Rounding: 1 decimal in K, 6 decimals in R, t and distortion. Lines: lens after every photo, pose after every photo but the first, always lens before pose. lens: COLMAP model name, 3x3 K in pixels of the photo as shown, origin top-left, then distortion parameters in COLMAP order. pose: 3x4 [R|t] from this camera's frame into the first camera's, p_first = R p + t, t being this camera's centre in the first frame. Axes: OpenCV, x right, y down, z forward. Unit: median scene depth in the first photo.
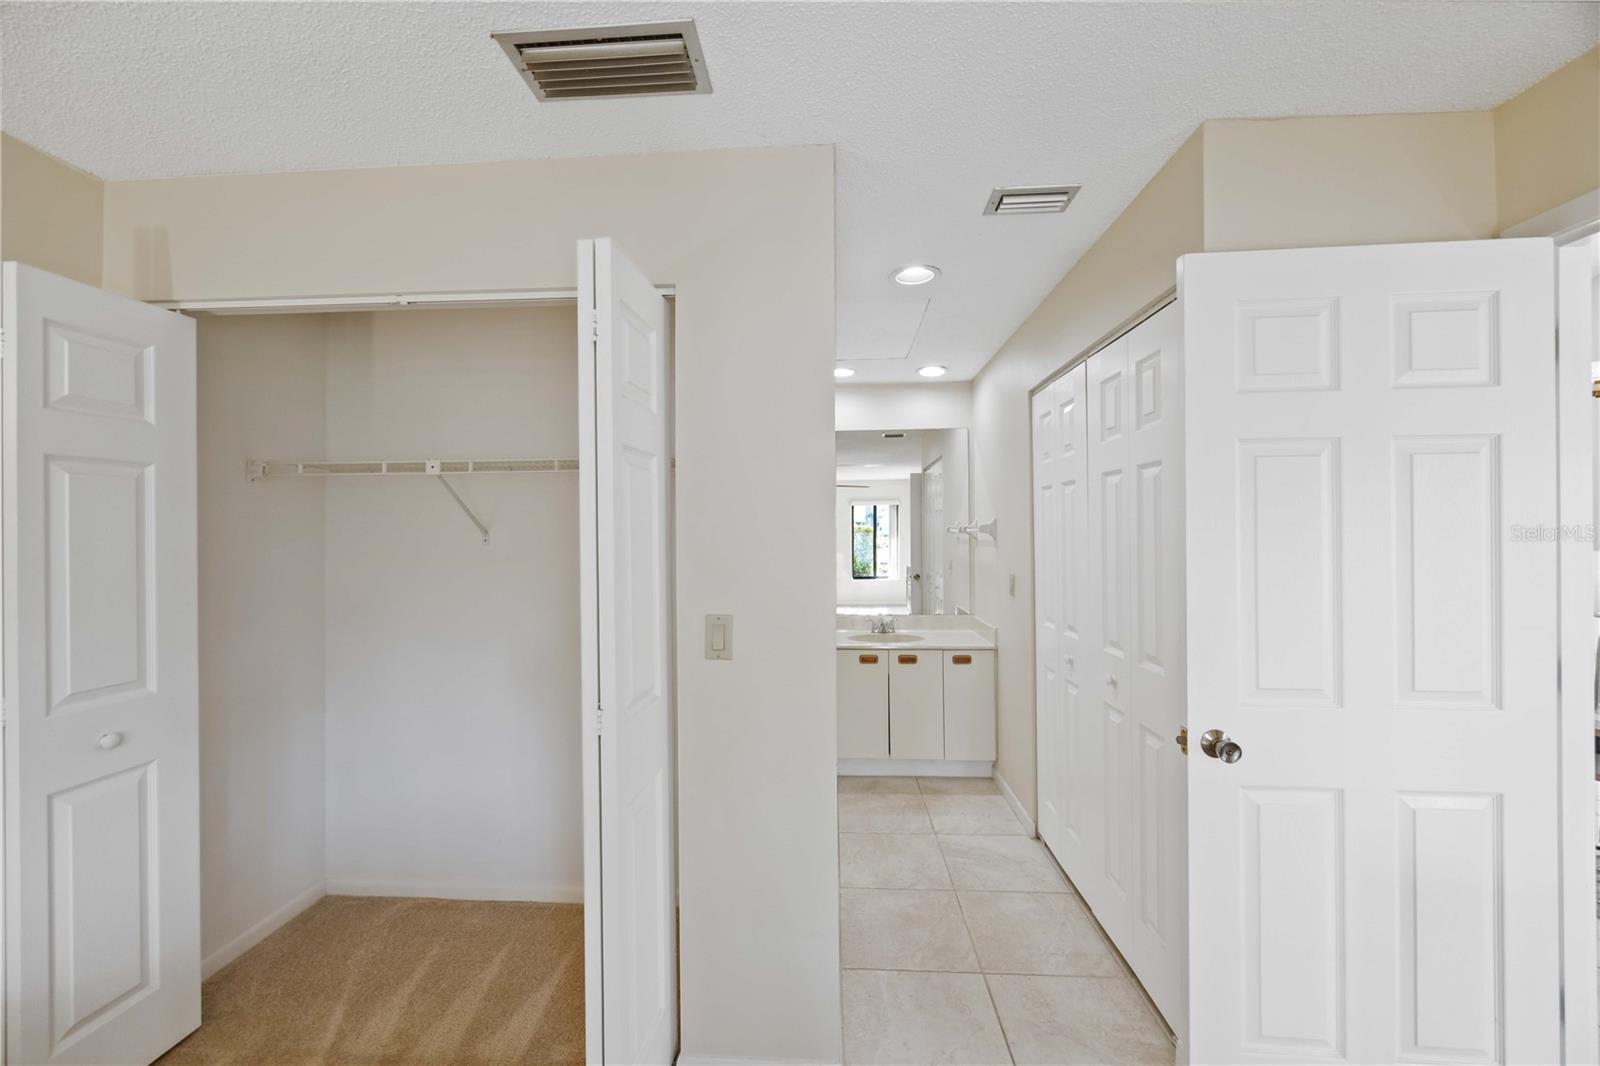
lens RADIAL K [[604.2, 0, 800.0], [0, 604.2, 533.0], [0, 0, 1]] dist [-0.000752, -0.000017]
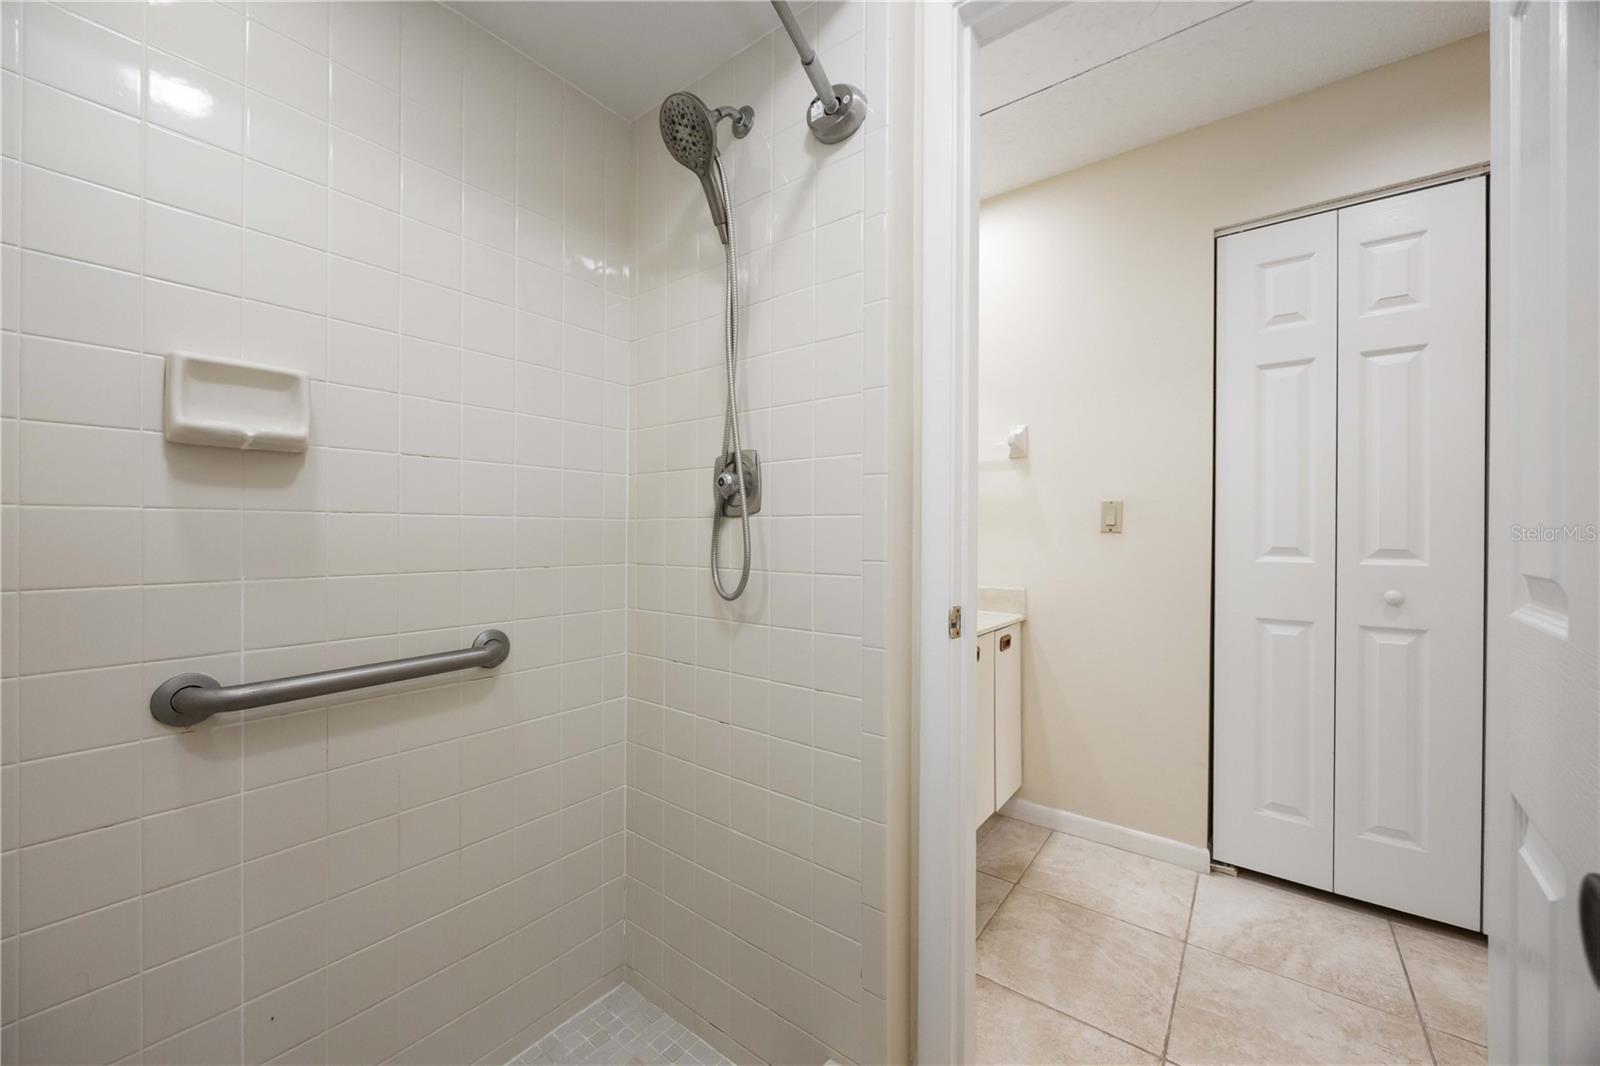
lens RADIAL K [[618.8, 0, 788.4], [0, 618.8, 534.6], [0, 0, 1]] dist [-0.000631, -0.000059]
pose [[0.562591, 0.000362, 0.826735, -0.605228], [-0.008752, 0.999946, 0.005518, 0.145408], [-0.826689, -0.010340, 0.562564, 1.269148]]
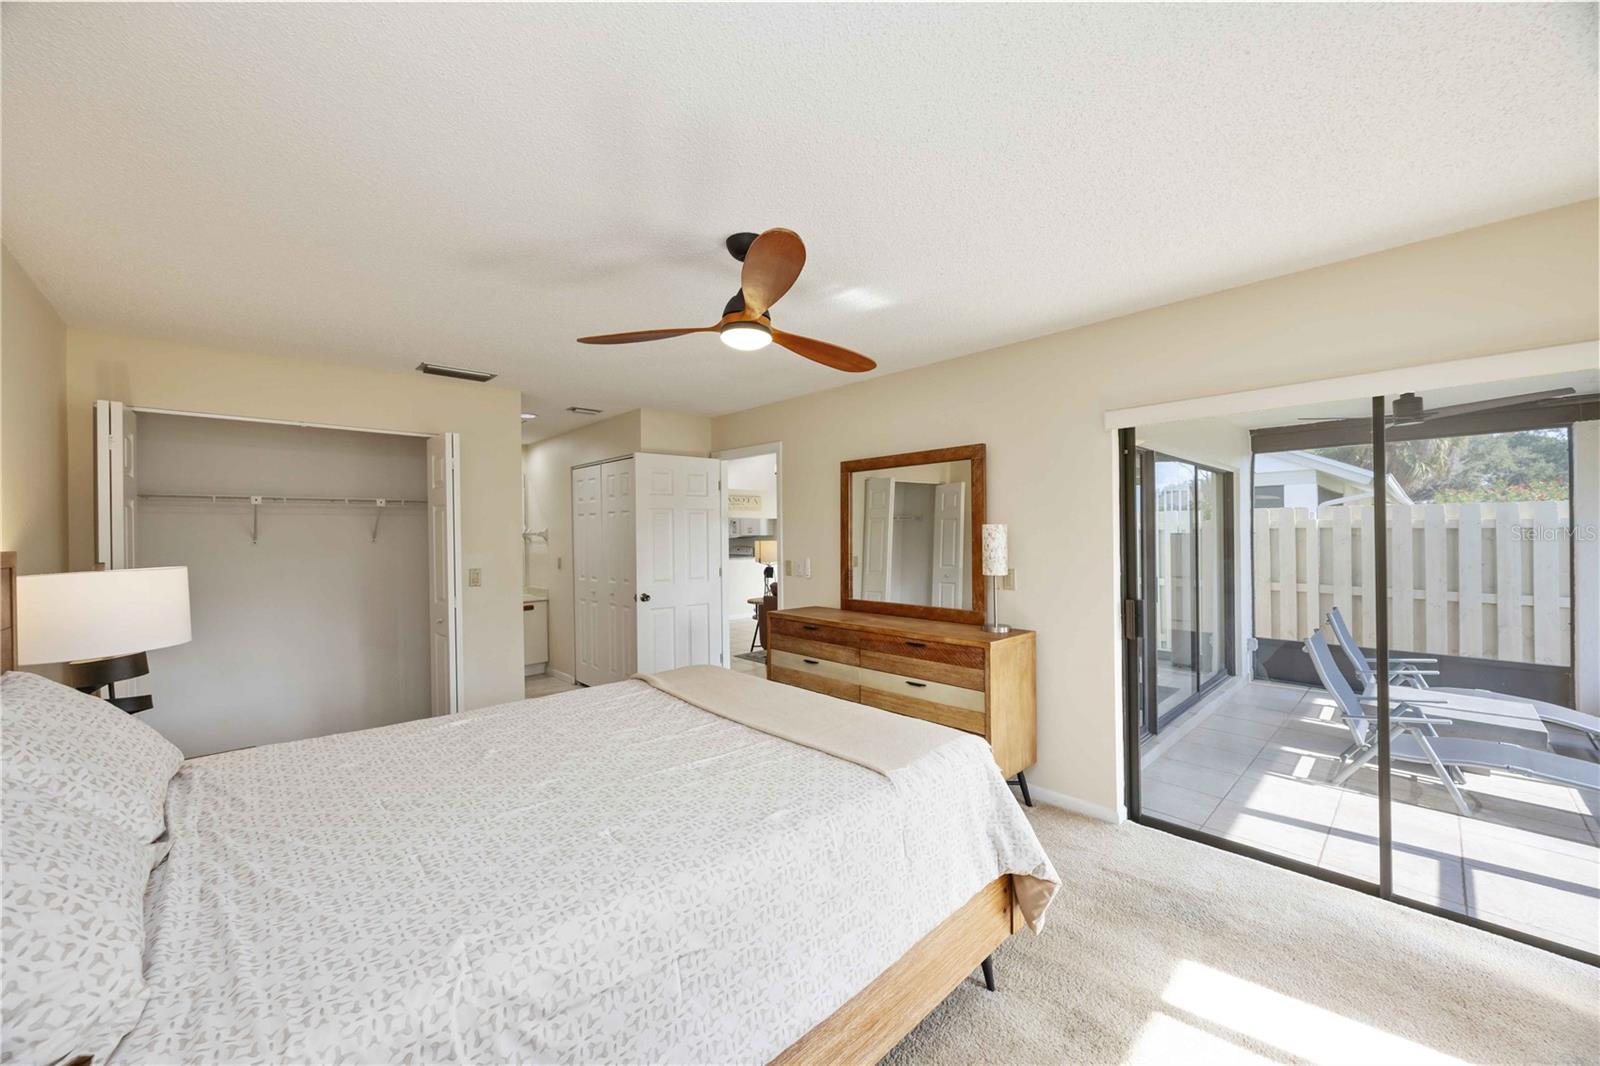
lens RADIAL K [[604.2, 0, 800.0], [0, 604.2, 533.0], [0, 0, 1]] dist [-0.000752, -0.000017]
pose [[0.682043, -0.002247, 0.731308, -0.745113], [0.006887, 0.999971, -0.003350, 0.003151], [-0.731279, 0.007321, 0.682039, -1.221249]]
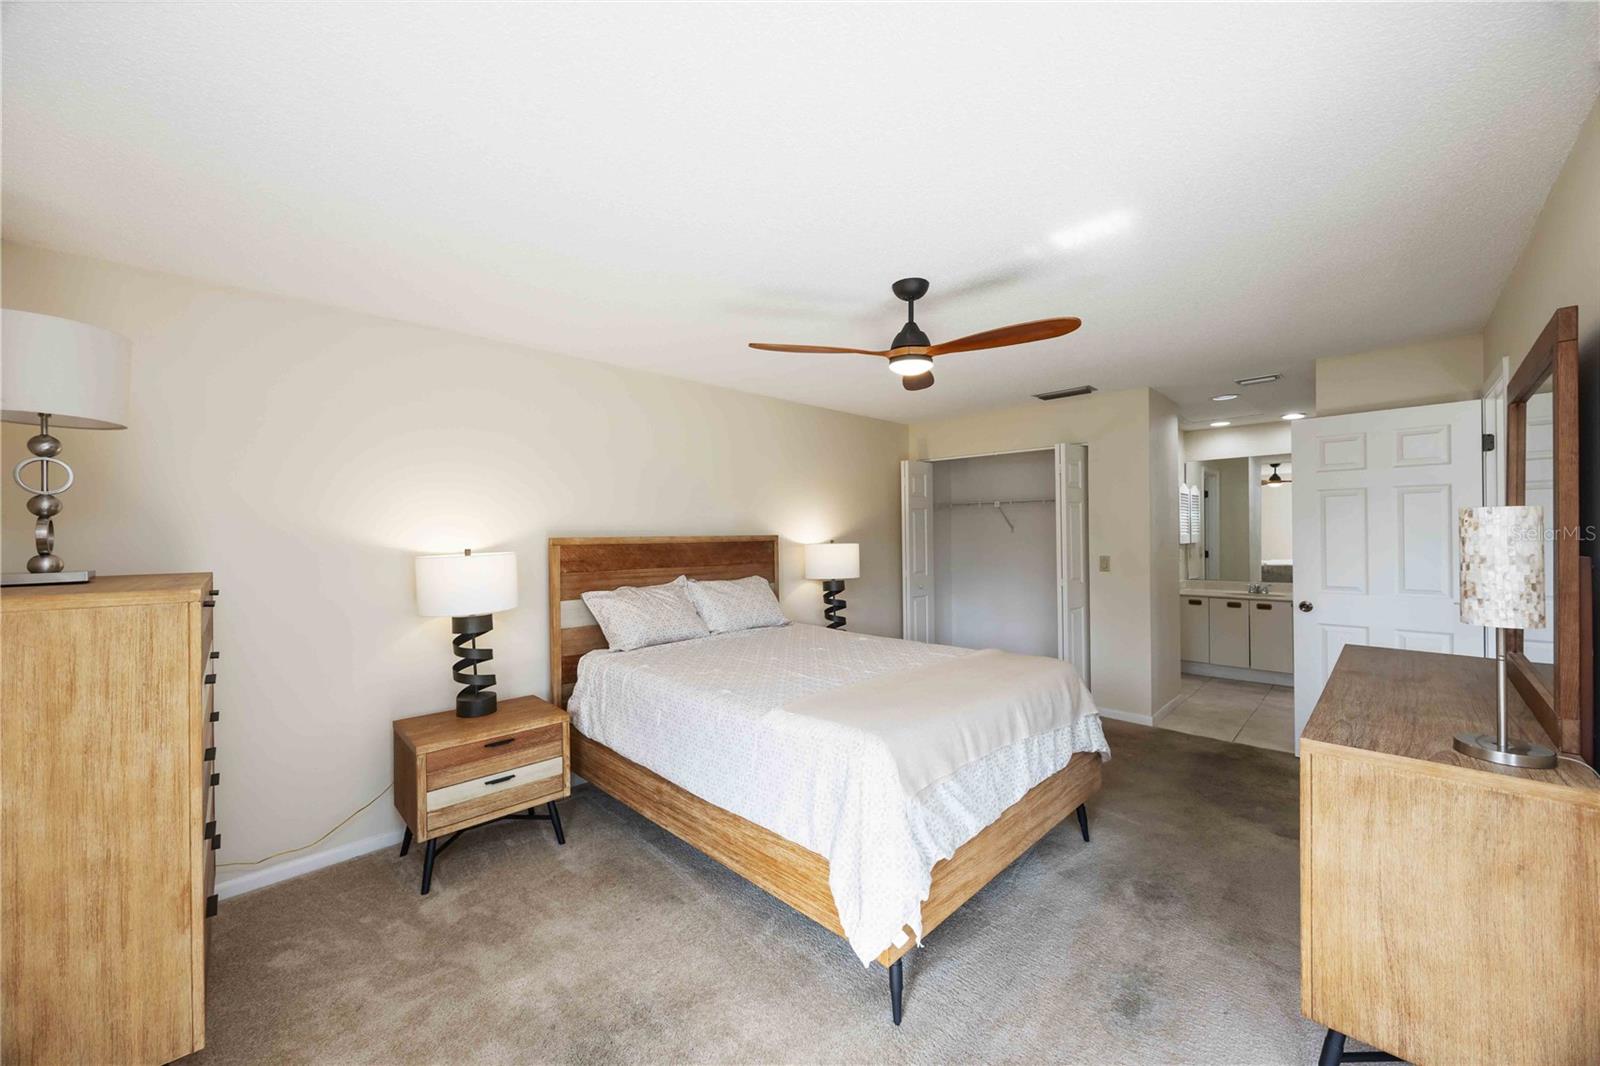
lens RADIAL K [[604.2, 0, 800.0], [0, 604.2, 533.0], [0, 0, 1]] dist [-0.000752, -0.000017]
pose [[0.753064, -0.002277, -0.657943, 0.472399], [0.008847, 0.999939, 0.006665, -0.003617], [0.657888, -0.010840, 0.753038, -1.505035]]
